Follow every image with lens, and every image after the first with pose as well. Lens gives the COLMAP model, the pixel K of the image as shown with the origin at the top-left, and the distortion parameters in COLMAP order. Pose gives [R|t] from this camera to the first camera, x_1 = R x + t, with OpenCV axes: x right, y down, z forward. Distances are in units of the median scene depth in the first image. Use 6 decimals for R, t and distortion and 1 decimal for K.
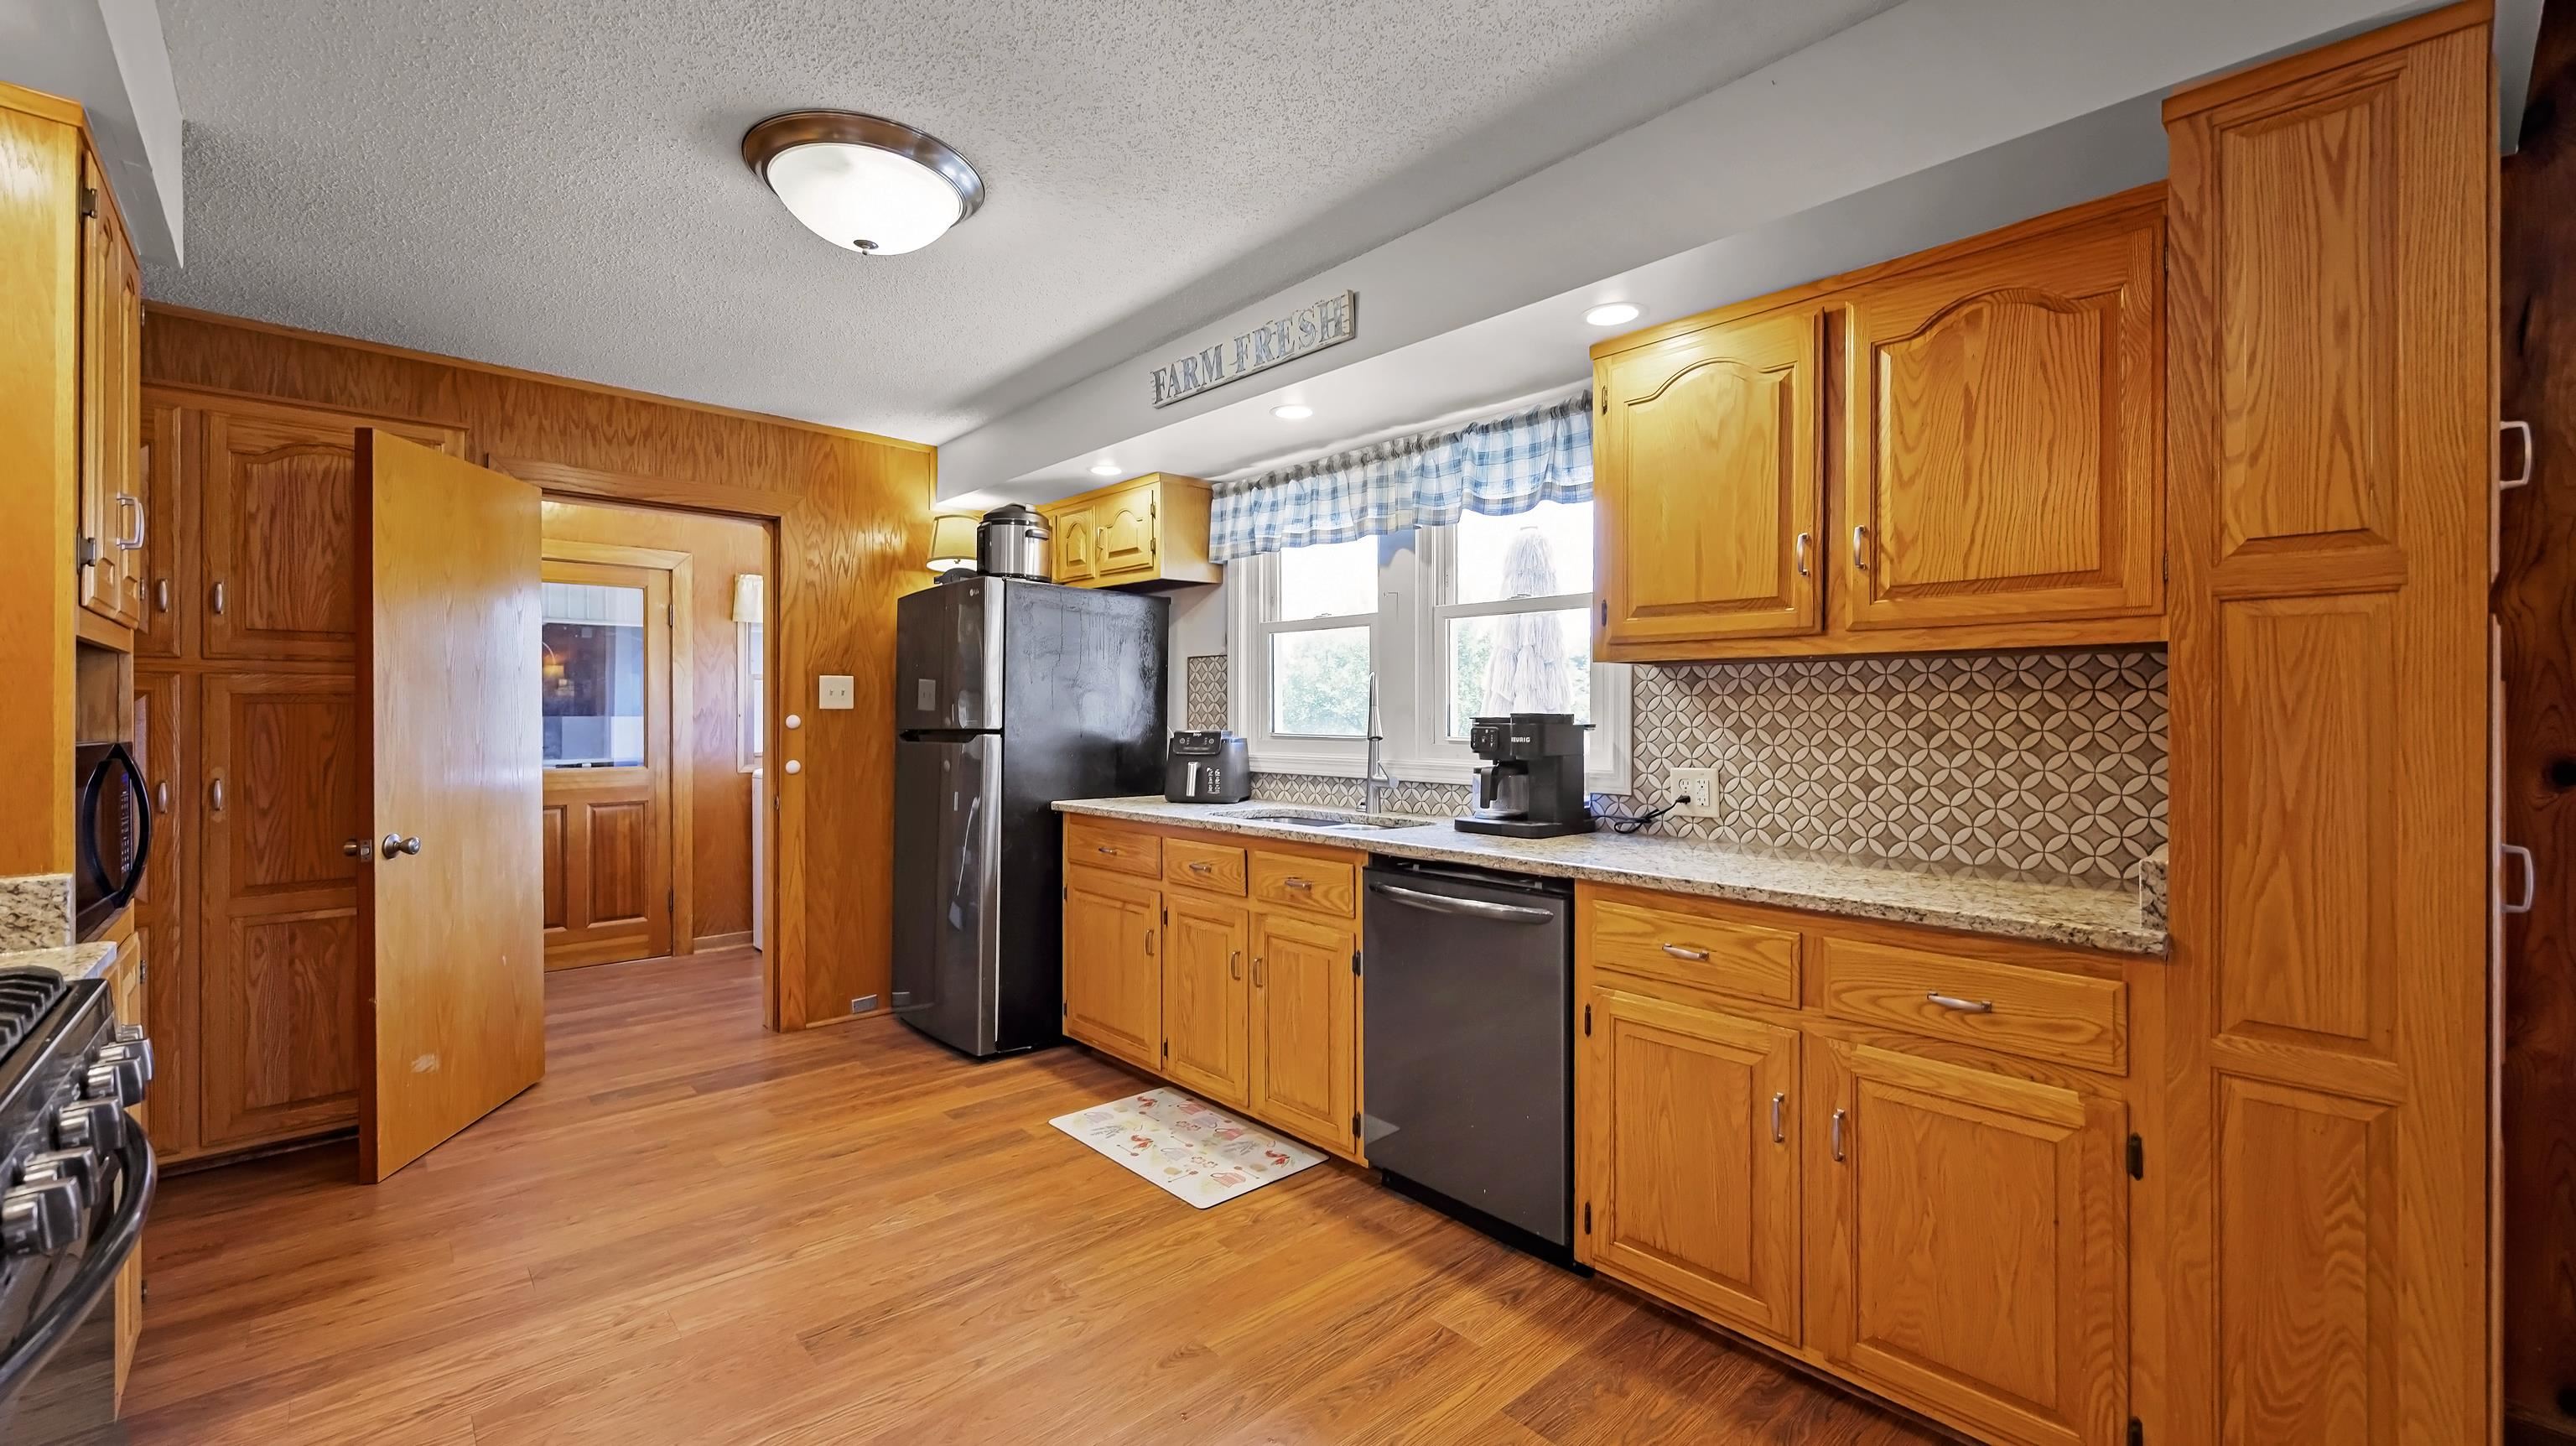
lens RADIAL K [[1015.9, 0, 1274.3], [0, 1015.9, 710.1], [0, 0, 1]] dist [-0.001835, -0.000070]
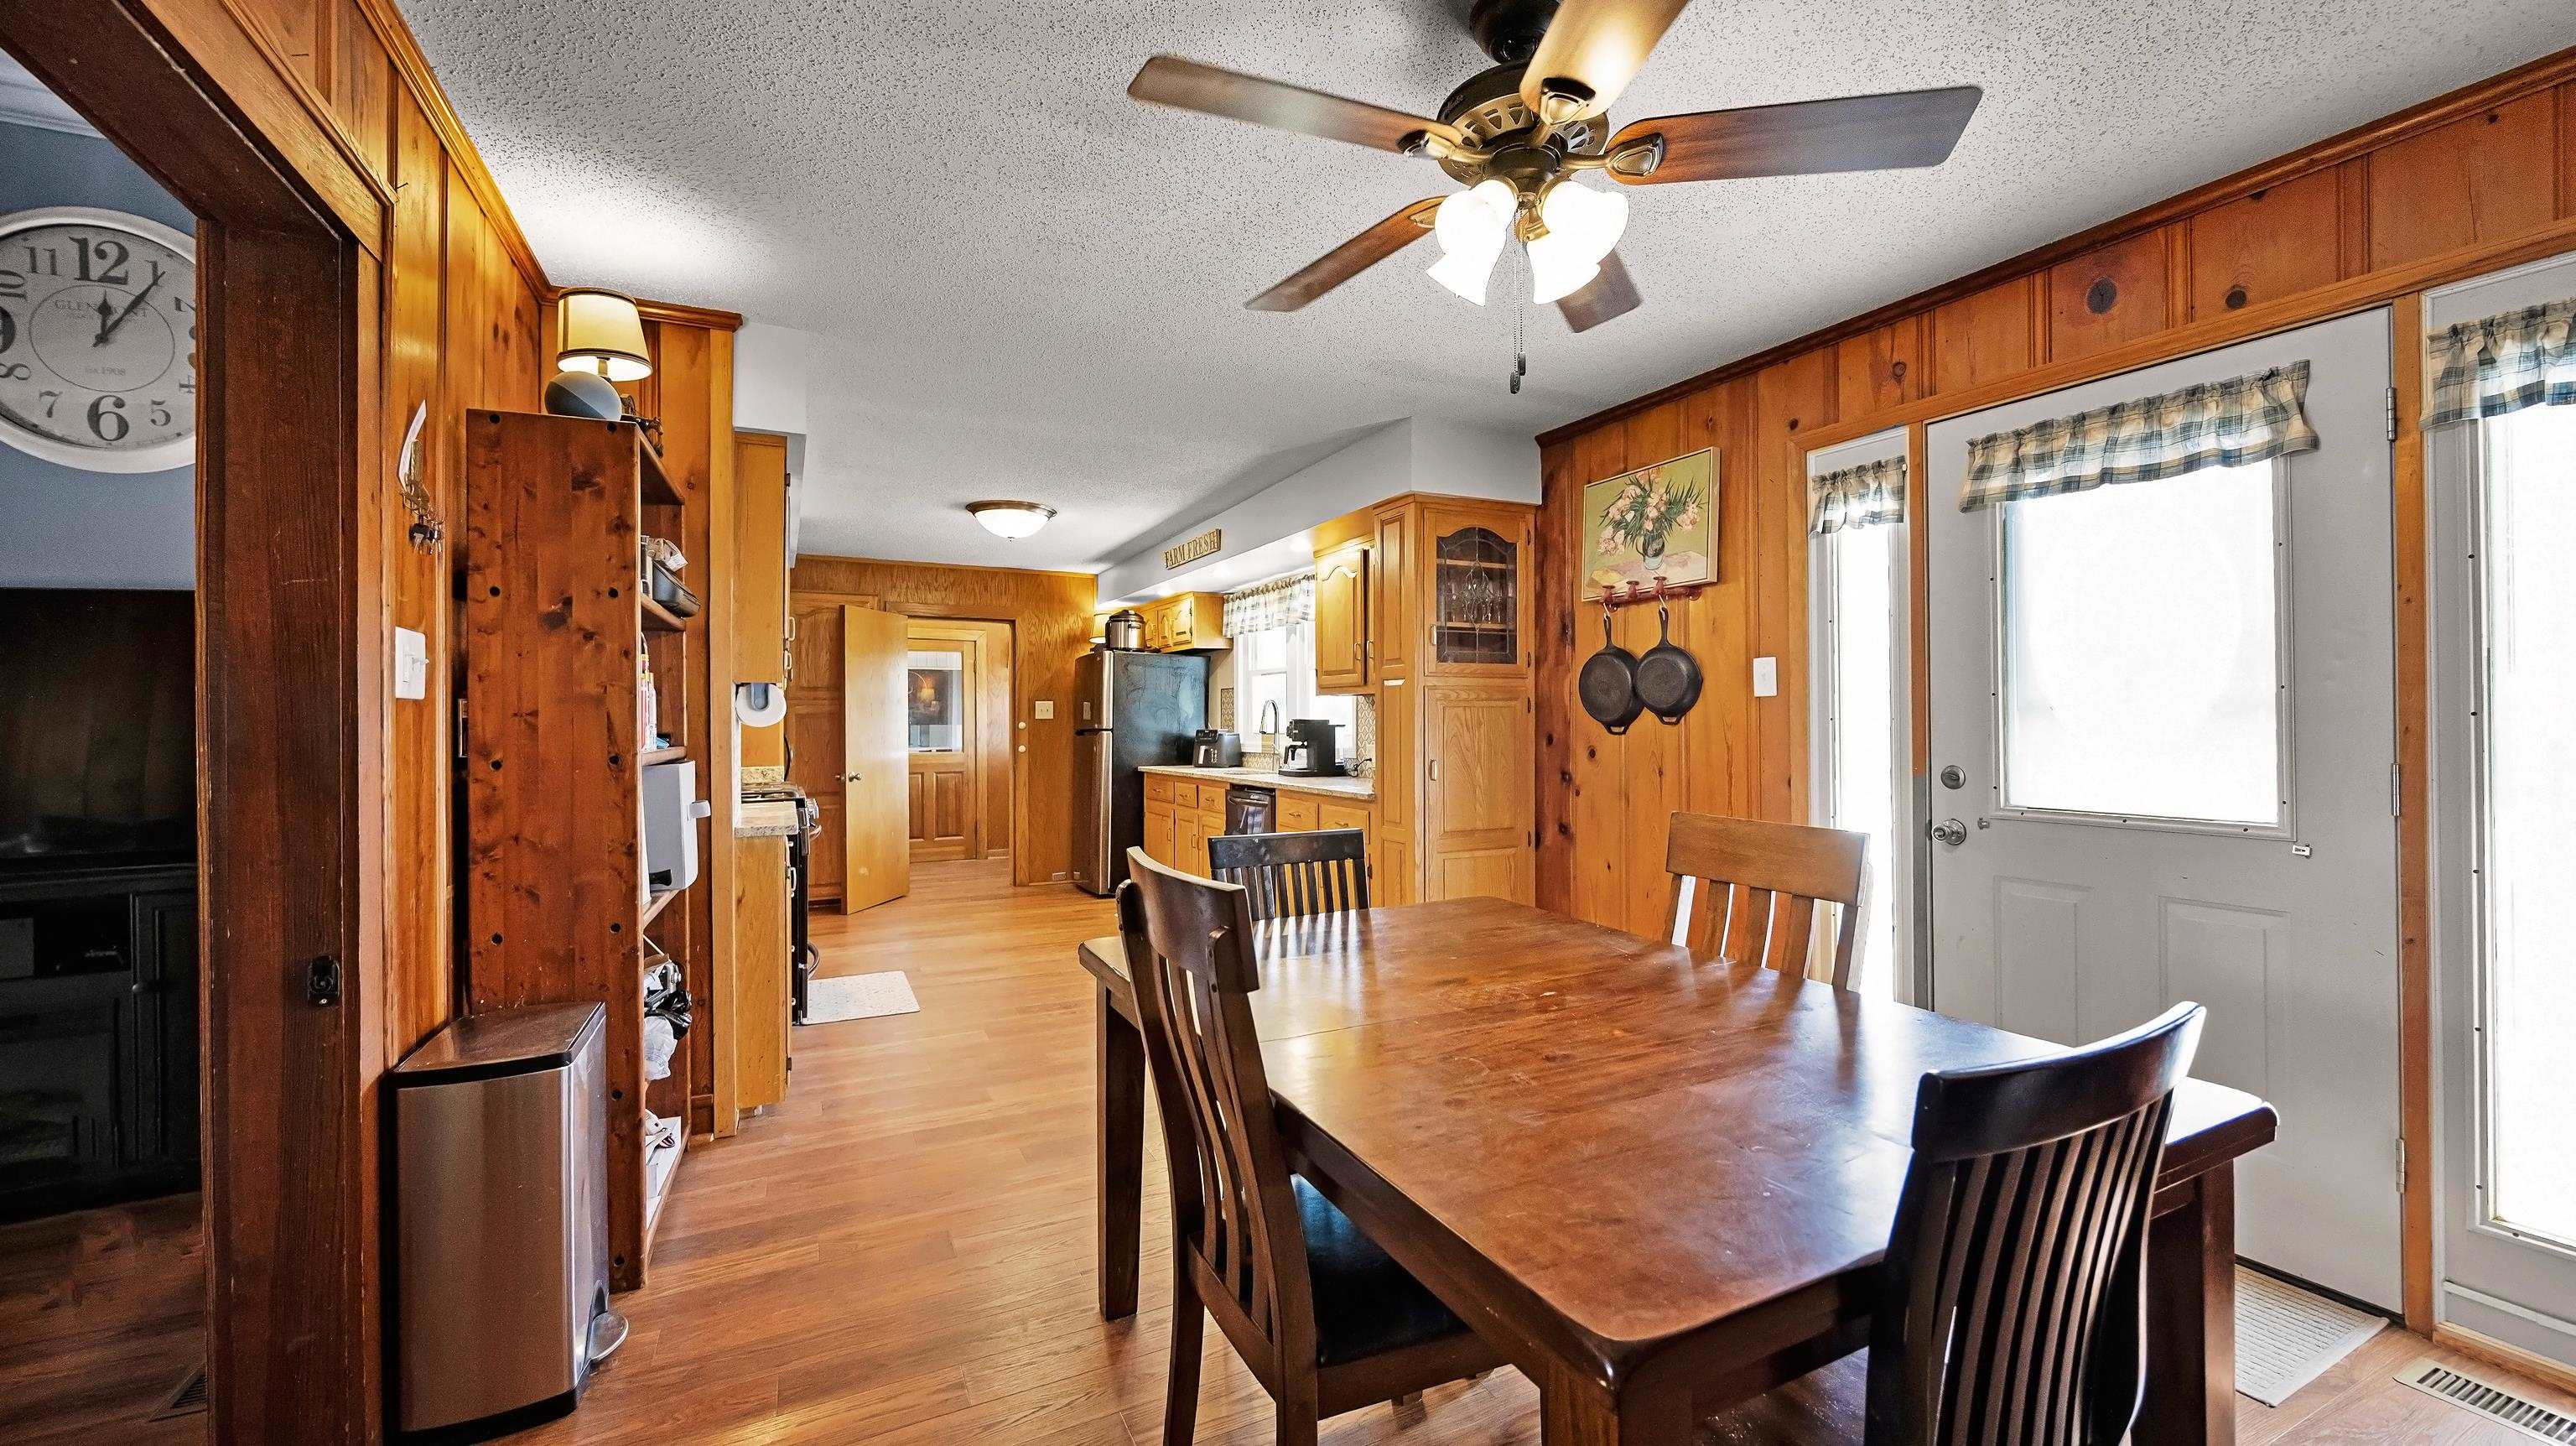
lens RADIAL K [[985.7, 0, 1297.8], [0, 985.7, 712.7], [0, 0, 1]] dist [-0.001144, -0.000100]
pose [[0.964889, -0.006814, -0.262570, 0.541379], [0.005237, 0.999964, -0.006708, 0.002277], [0.262606, 0.005097, 0.964890, -0.691808]]
